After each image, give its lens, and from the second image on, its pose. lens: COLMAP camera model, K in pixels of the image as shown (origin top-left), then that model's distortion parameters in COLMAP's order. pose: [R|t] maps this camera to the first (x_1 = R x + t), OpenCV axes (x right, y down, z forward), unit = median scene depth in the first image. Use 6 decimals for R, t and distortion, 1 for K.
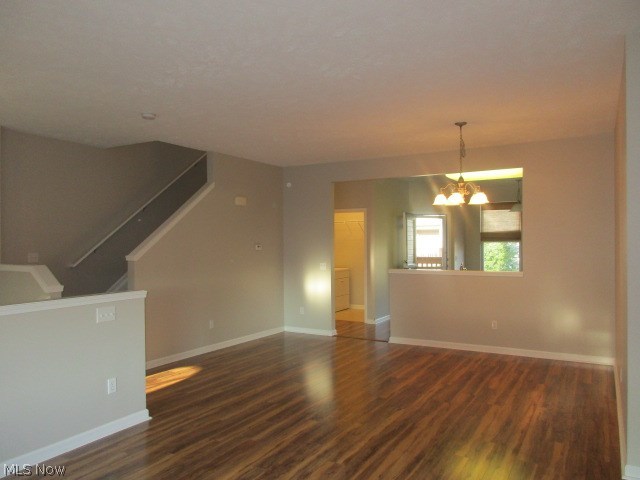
lens RADIAL K [[477.9, 0, 323.2], [0, 477.9, 240.6], [0, 0, 1]] dist [-0.002442, 0.002359]
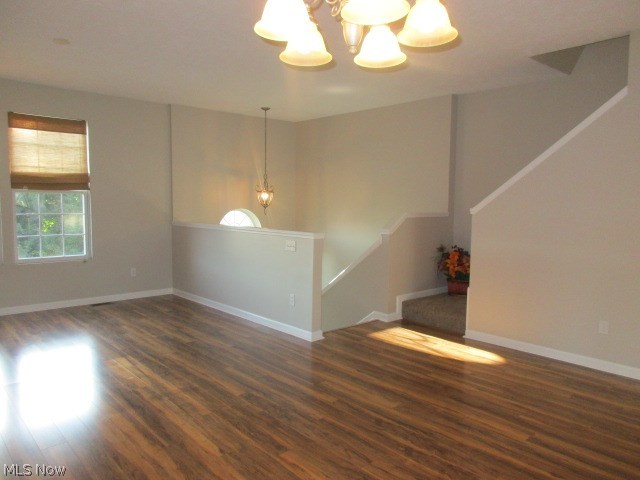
lens RADIAL K [[477.9, 0, 322.7], [0, 477.9, 239.7], [0, 0, 1]] dist [-0.002442, 0.002359]
pose [[-0.304063, 0.087301, -0.948643, 0.768532], [-0.003457, 0.995685, 0.092738, 0.009990], [0.952646, 0.031477, -0.302449, 1.435625]]
